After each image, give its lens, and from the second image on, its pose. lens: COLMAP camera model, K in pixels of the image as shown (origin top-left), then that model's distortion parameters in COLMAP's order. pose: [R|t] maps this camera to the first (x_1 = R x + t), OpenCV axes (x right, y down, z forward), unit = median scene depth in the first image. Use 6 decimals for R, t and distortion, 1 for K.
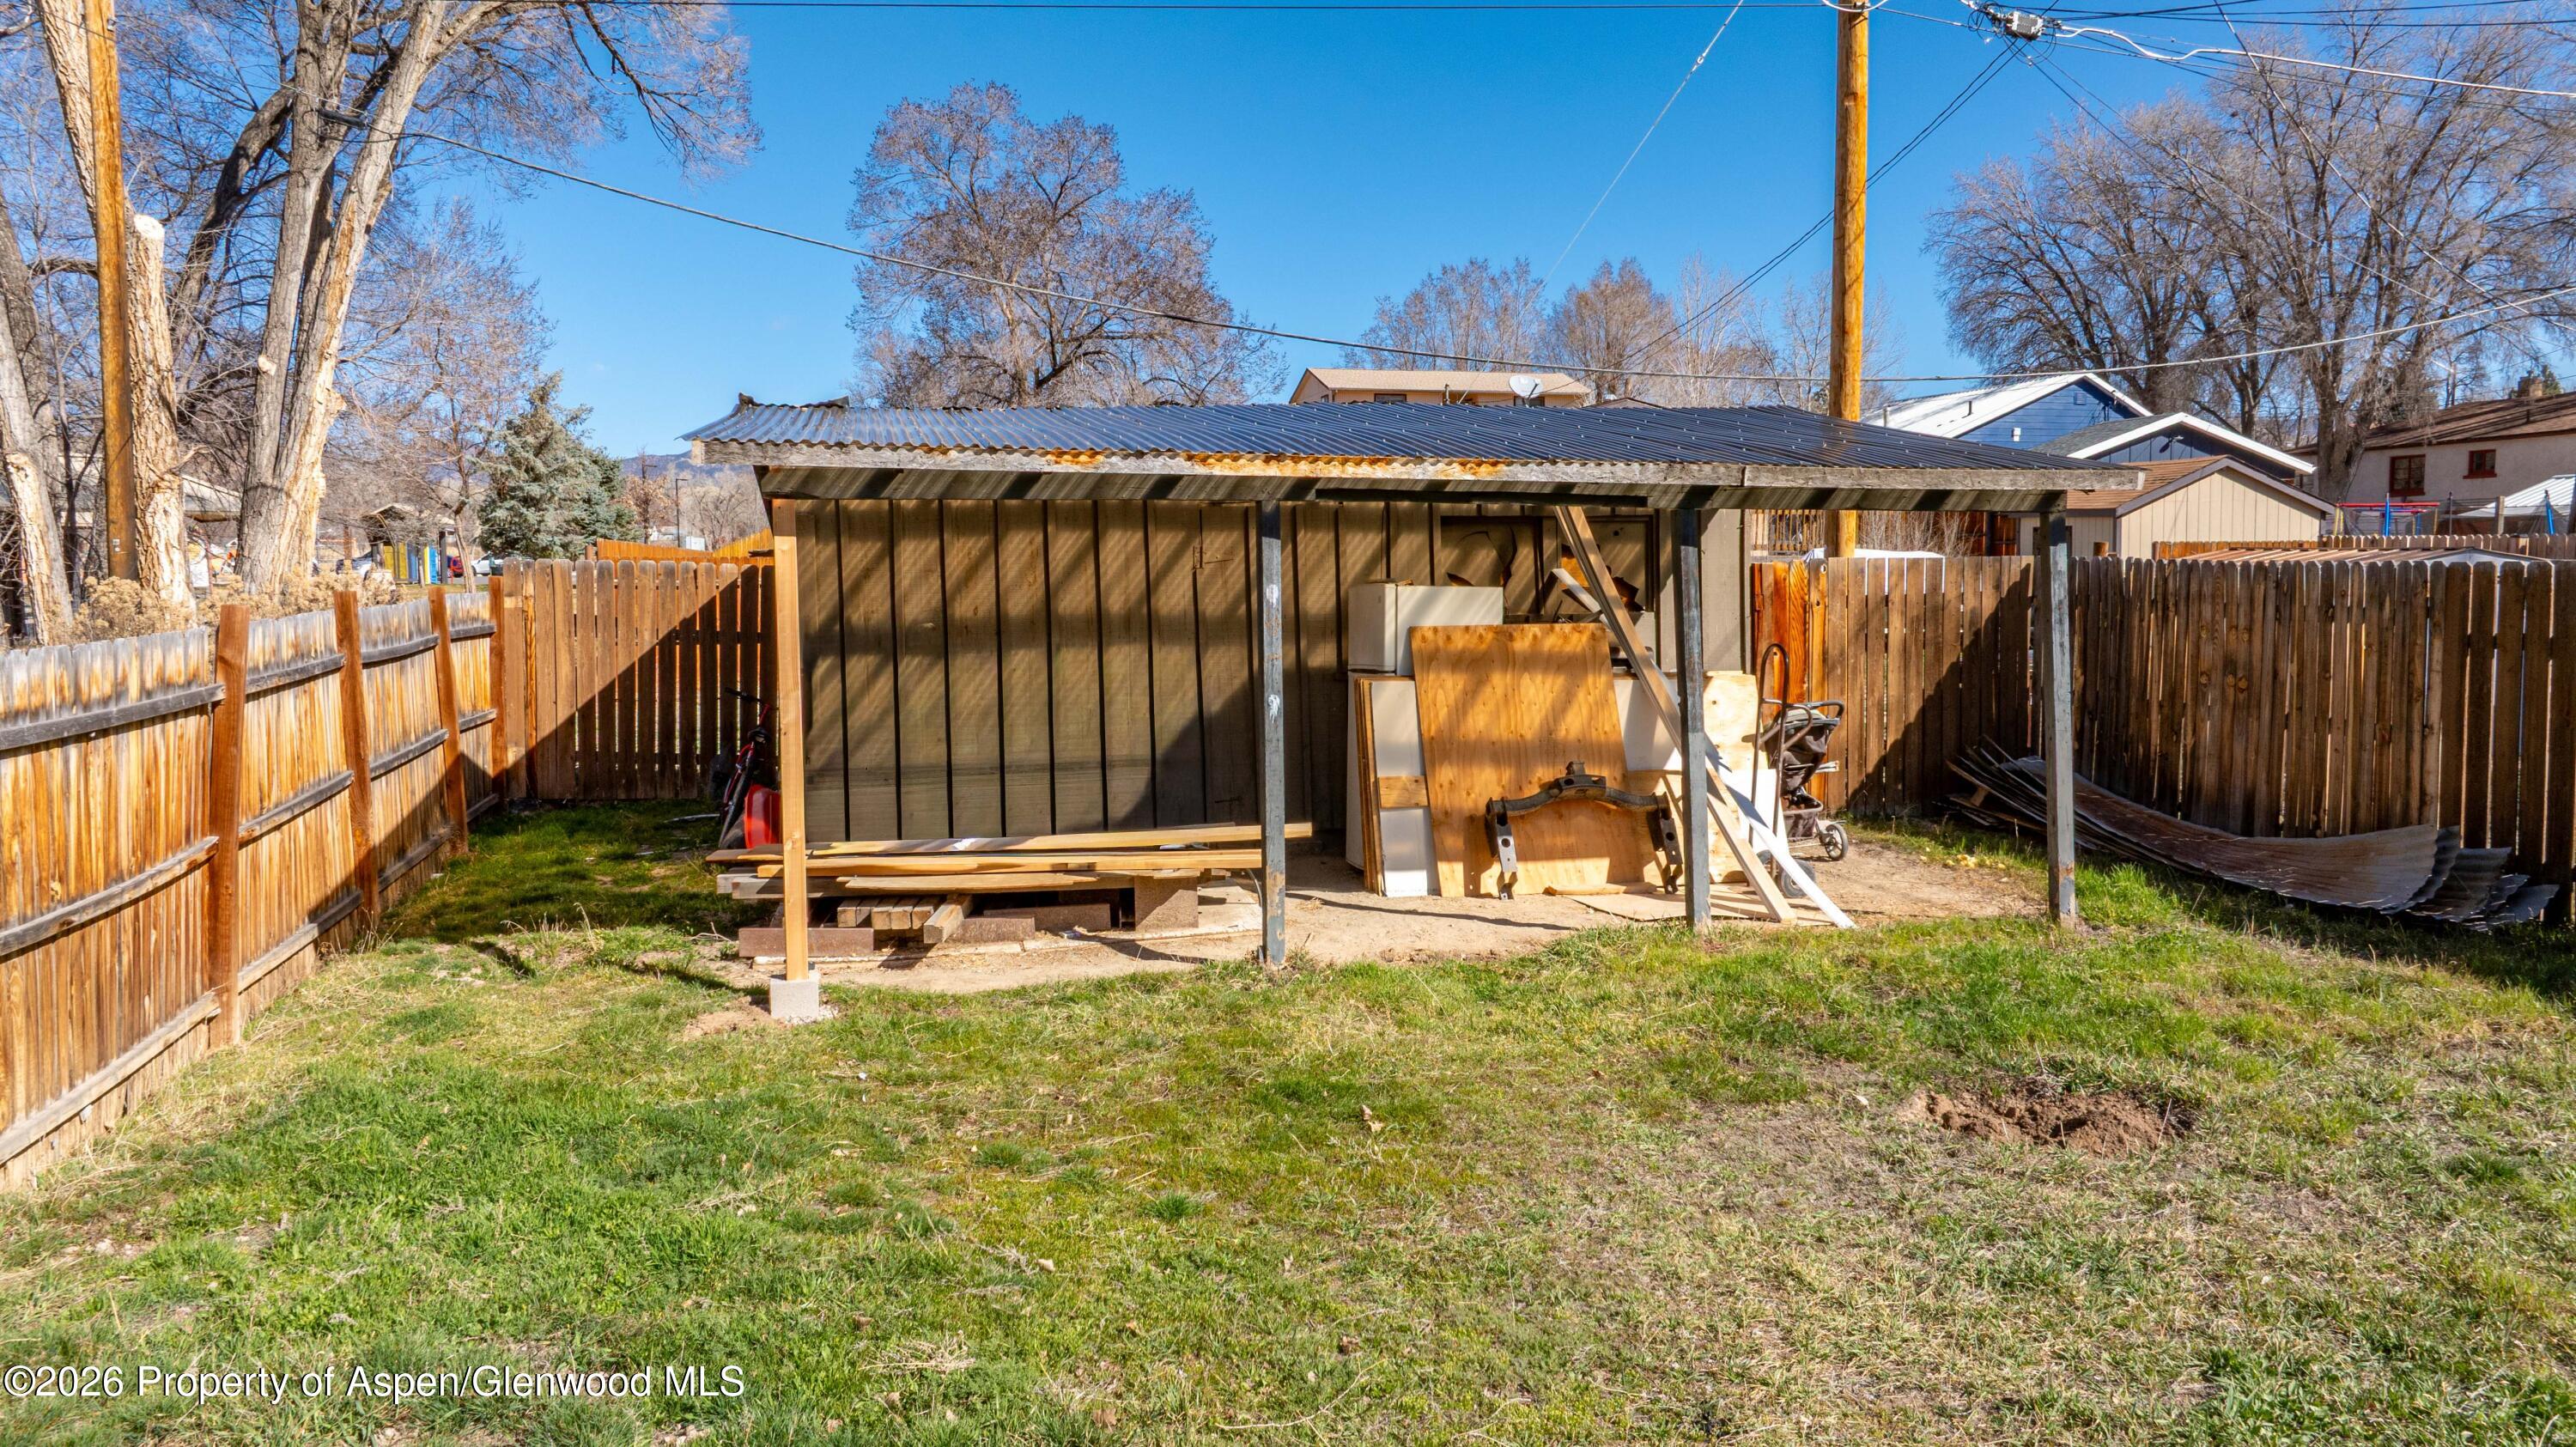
lens RADIAL K [[1822.0, 0, 1273.6], [0, 1822.0, 736.4], [0, 0, 1]] dist [-0.024736, 0.001353]
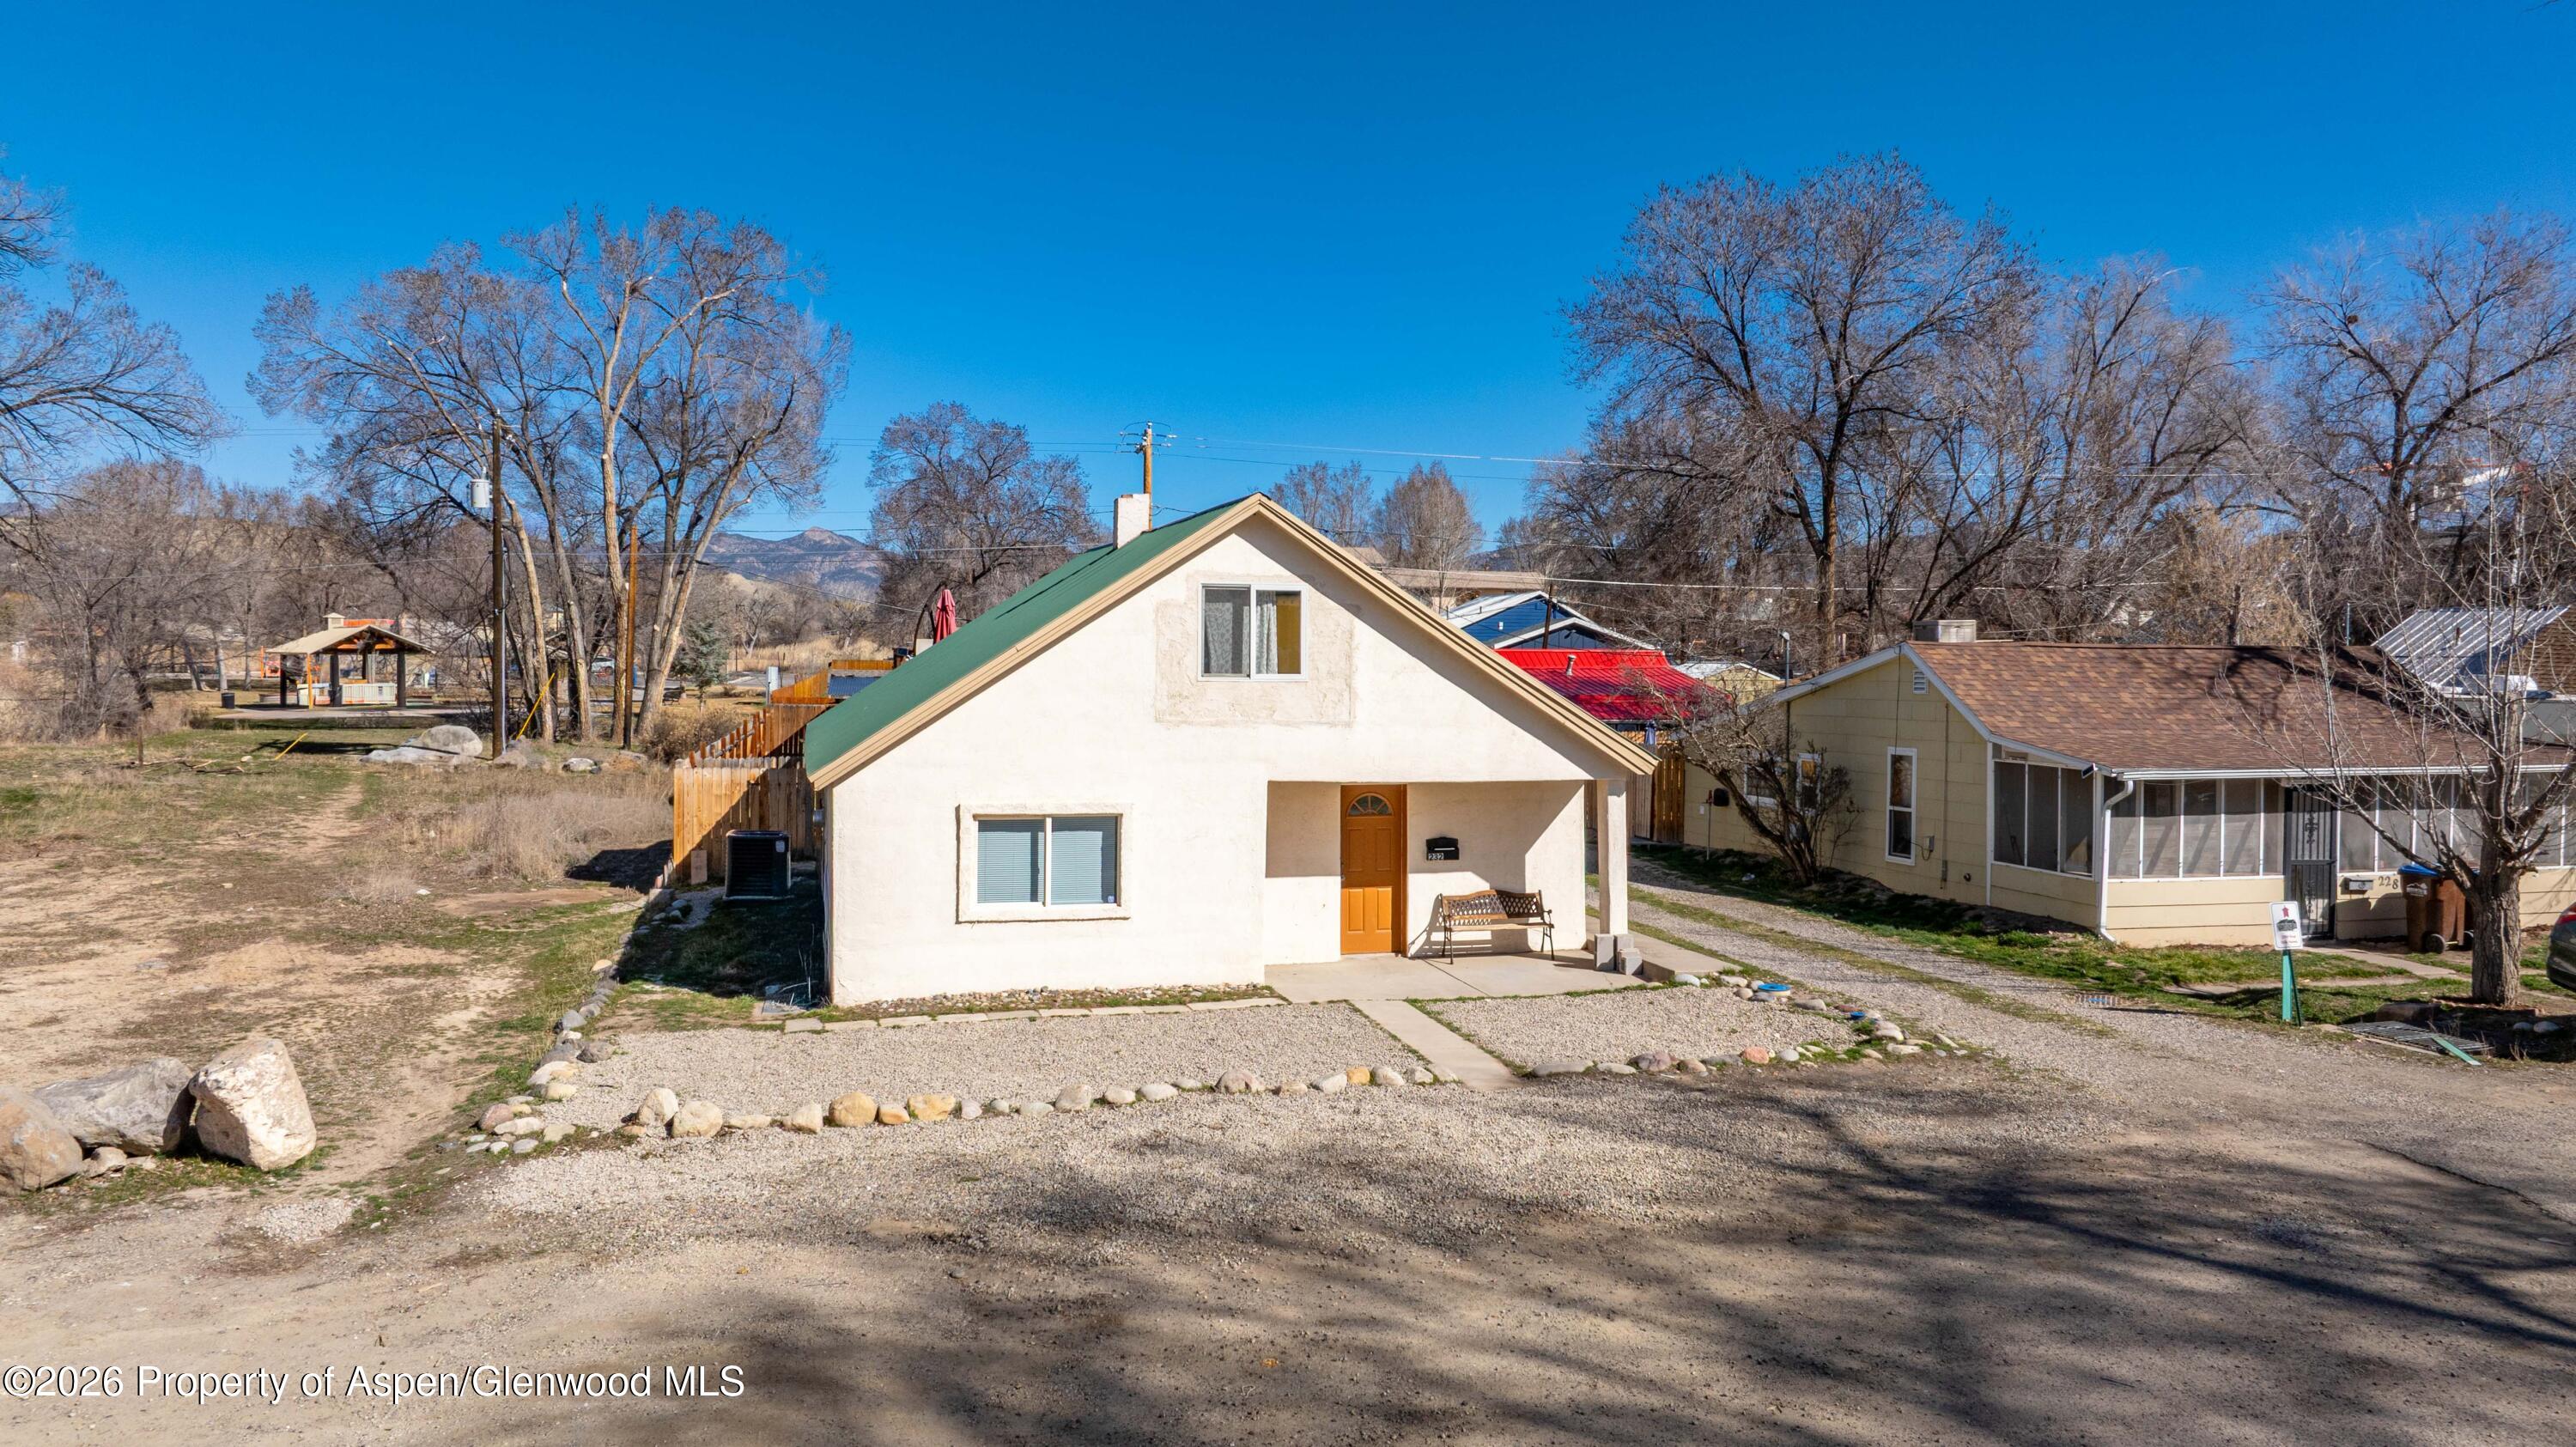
lens RADIAL K [[1822.0, 0, 1273.6], [0, 1822.0, 736.4], [0, 0, 1]] dist [-0.024736, 0.001353]
pose [[0.999762, 0.020090, -0.008508, 0.169414], [-0.020516, 0.998368, -0.053299, 0.038795], [0.007424, 0.053460, 0.998542, -0.696828]]
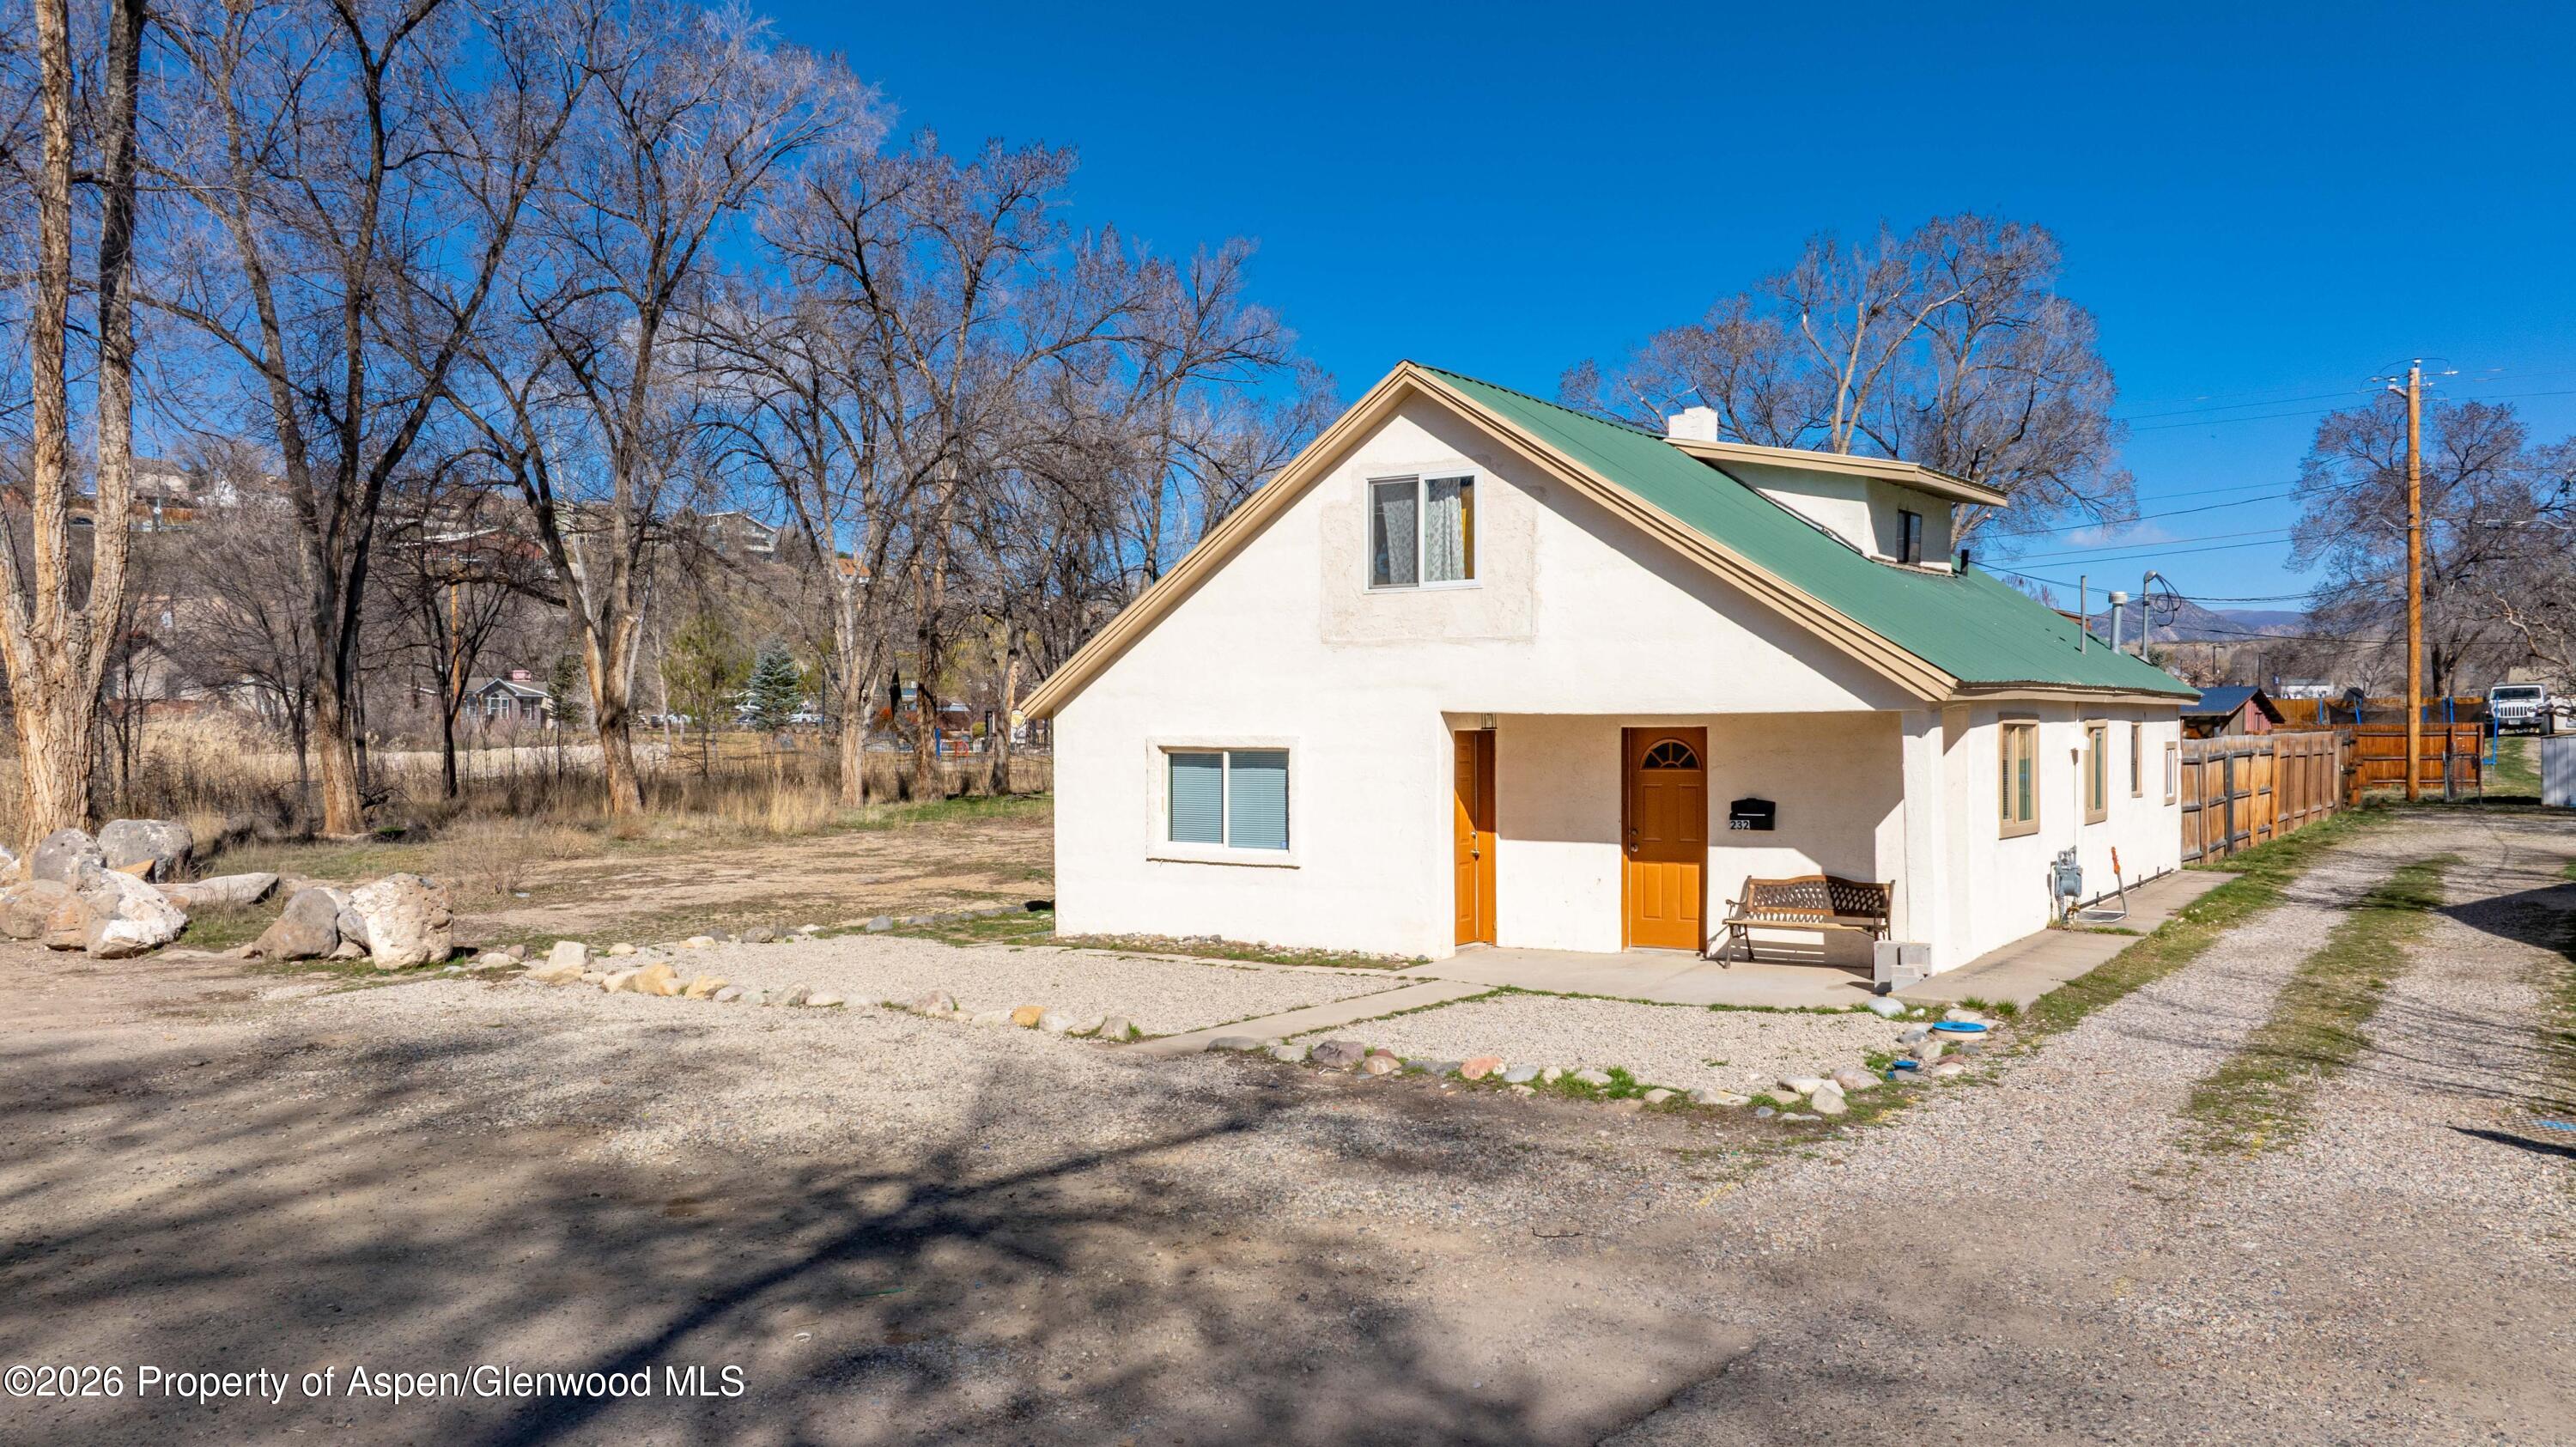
lens RADIAL K [[1822.0, 0, 1273.6], [0, 1822.0, 736.4], [0, 0, 1]] dist [-0.024736, 0.001353]
pose [[0.644775, 0.012251, -0.764274, 0.357888], [-0.077157, 0.995808, -0.049131, 0.048201], [0.760468, 0.090648, 0.643017, -0.557800]]
